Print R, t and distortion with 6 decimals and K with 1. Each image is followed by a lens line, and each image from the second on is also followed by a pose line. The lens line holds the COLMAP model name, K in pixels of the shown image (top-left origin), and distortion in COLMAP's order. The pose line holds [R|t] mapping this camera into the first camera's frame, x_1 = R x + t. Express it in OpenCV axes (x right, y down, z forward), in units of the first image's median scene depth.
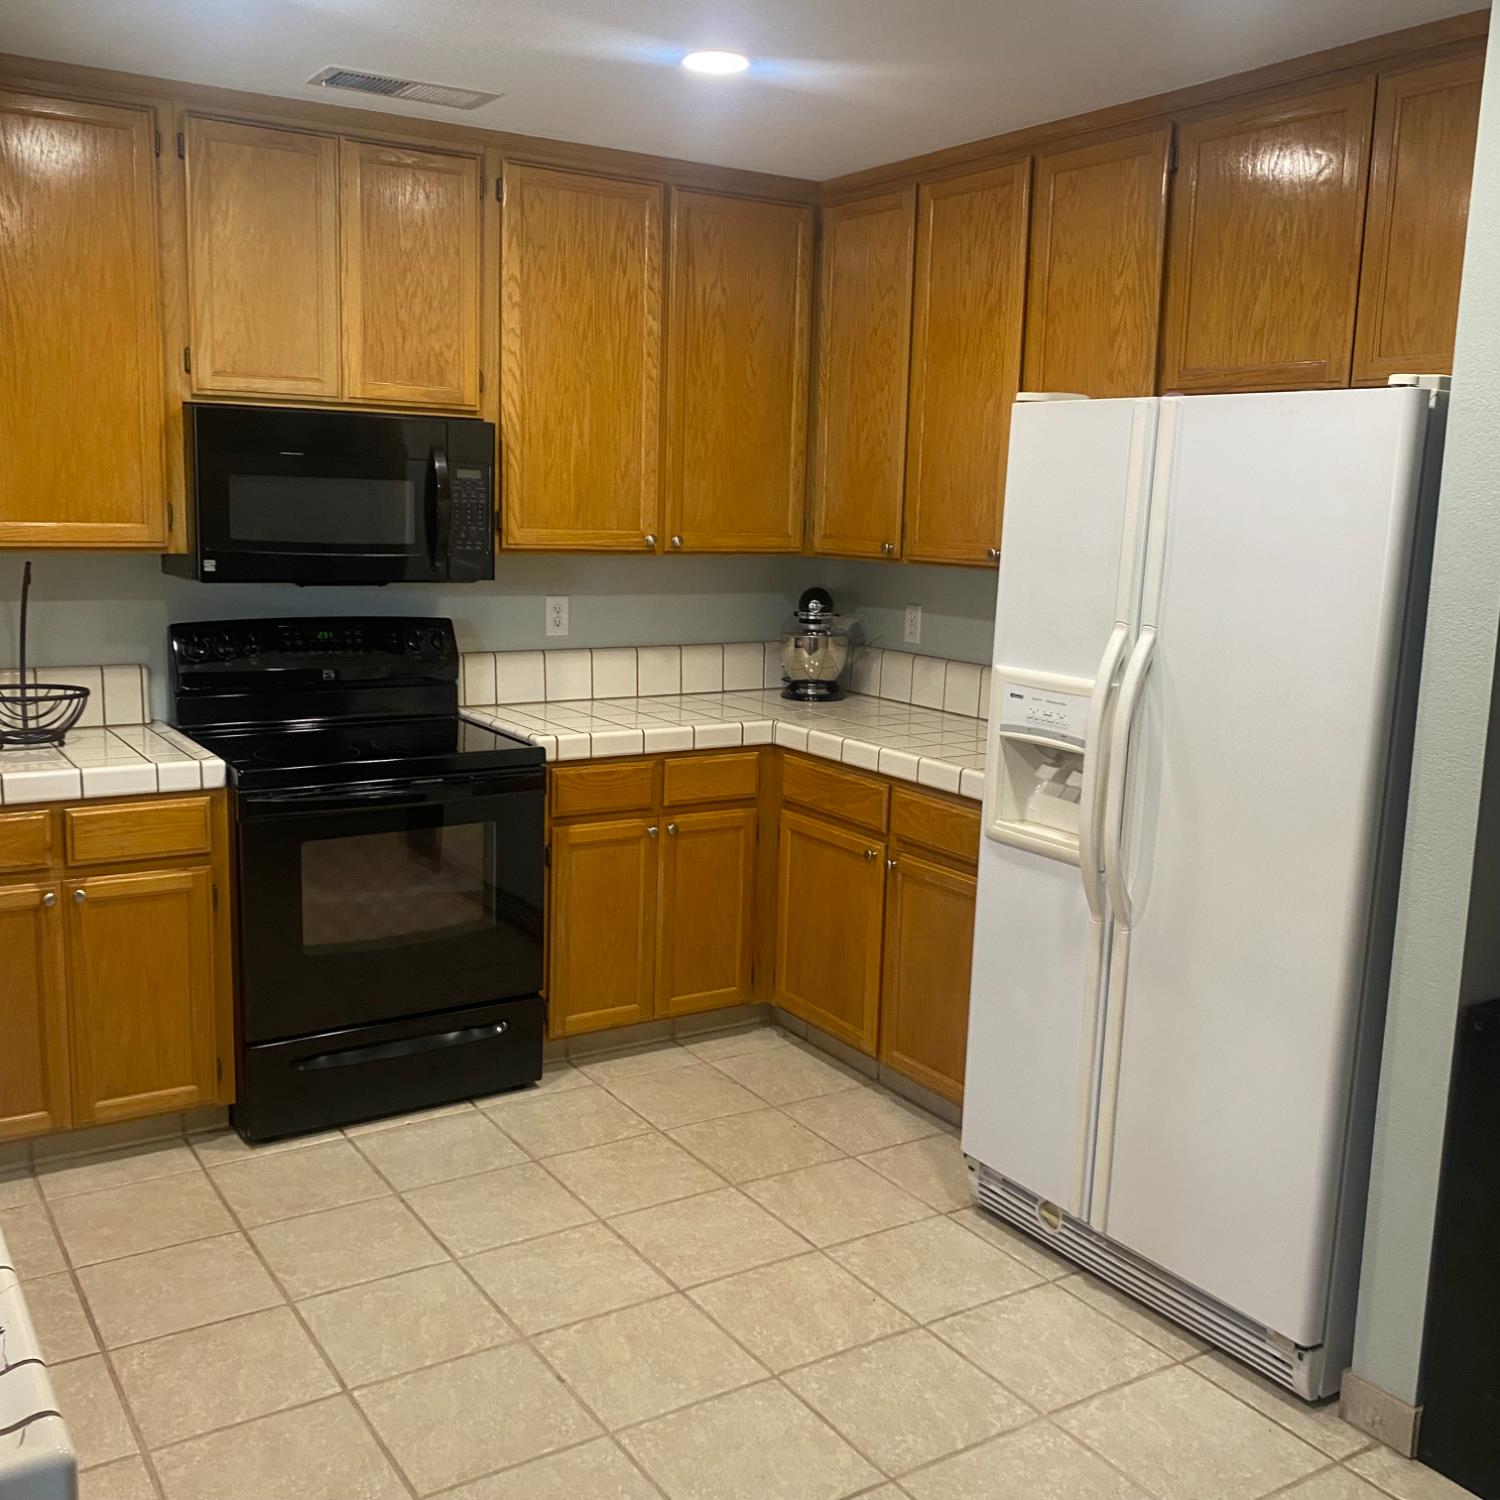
lens RADIAL K [[1567.5, 0, 750.0], [0, 1567.5, 750.0], [0, 0, 1]] dist [0.095157, -0.313361]
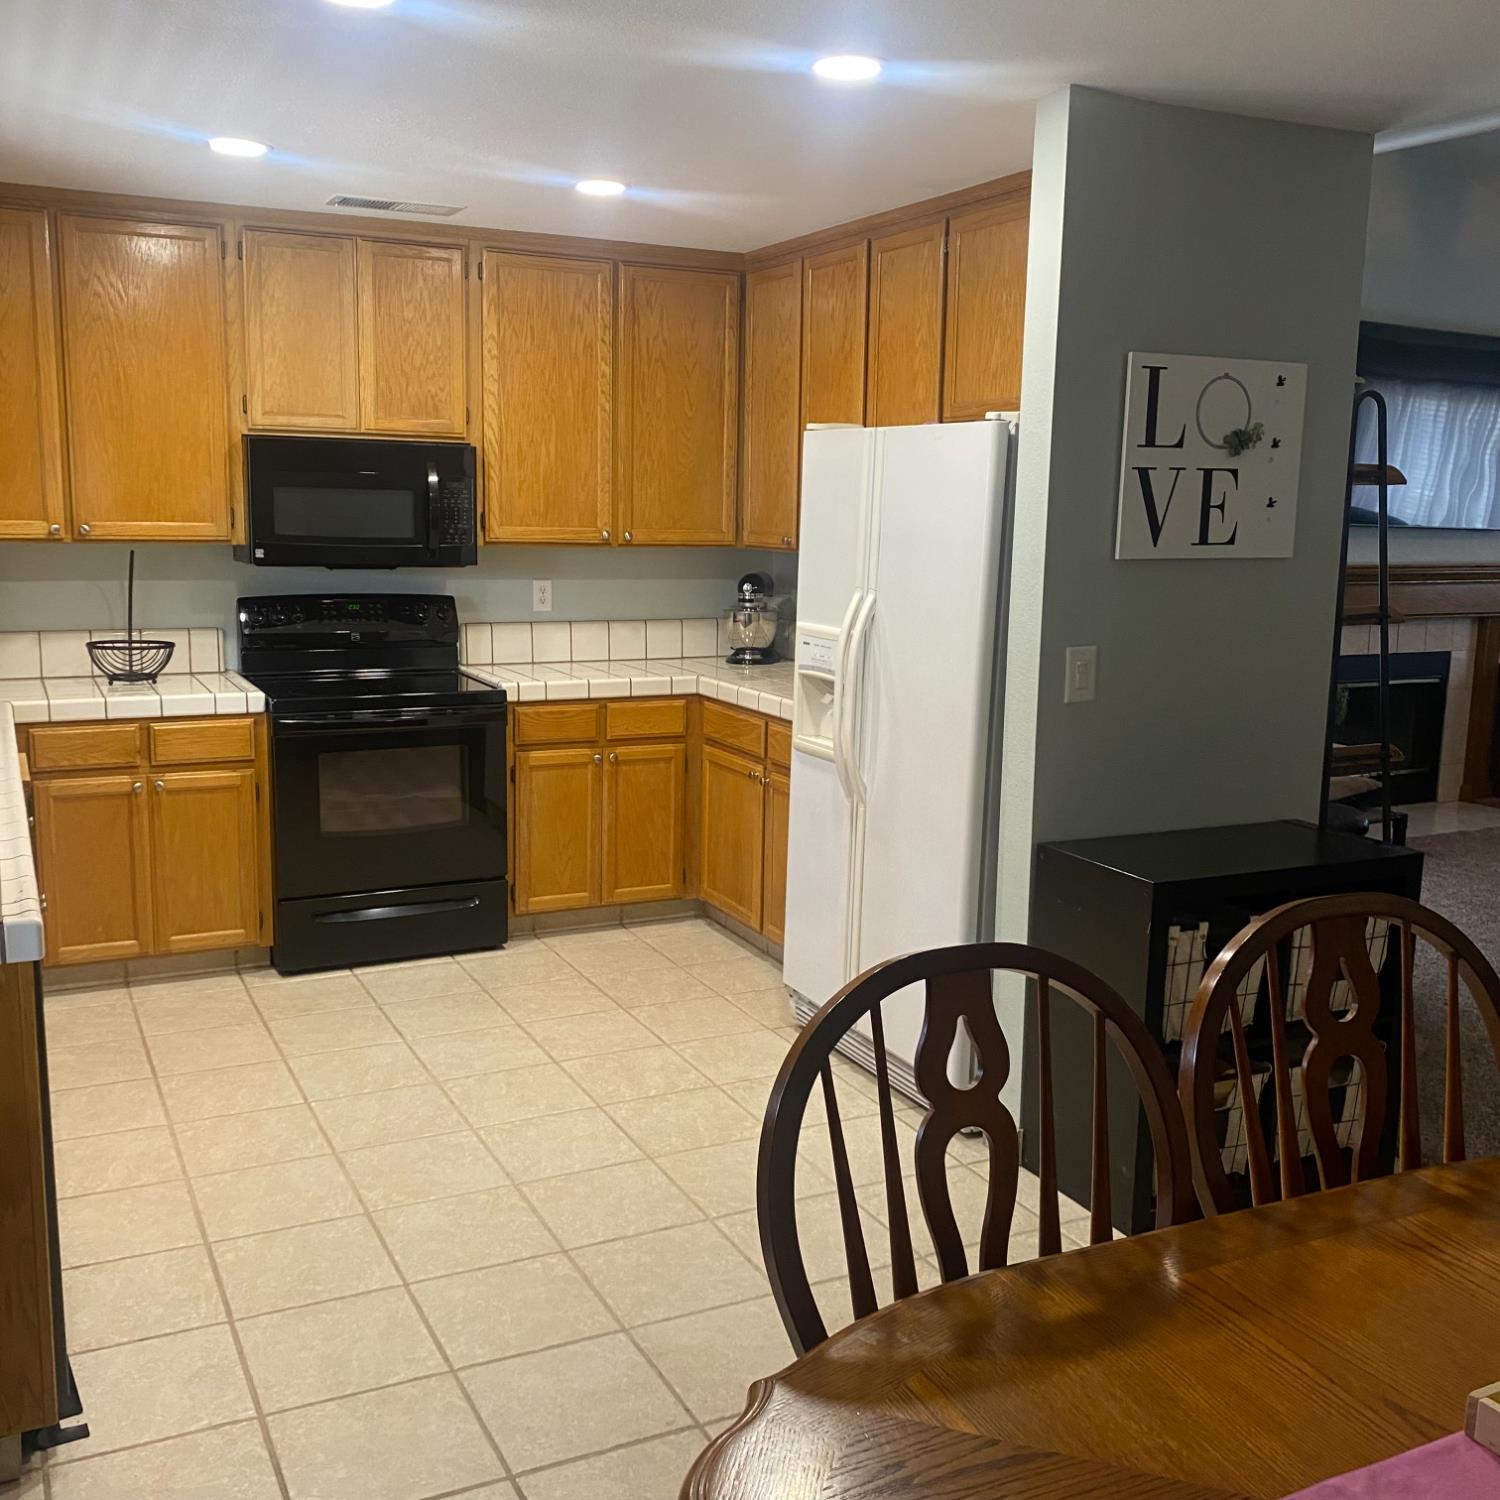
lens RADIAL K [[1558.7, 0, 750.0], [0, 1558.7, 750.0], [0, 0, 1]] dist [0.144622, -0.606891]
pose [[0.994561, 0.009281, -0.103740, 0.213647], [-0.009874, 0.999938, -0.005198, 0.054244], [0.103685, 0.006194, 0.994591, -0.298122]]
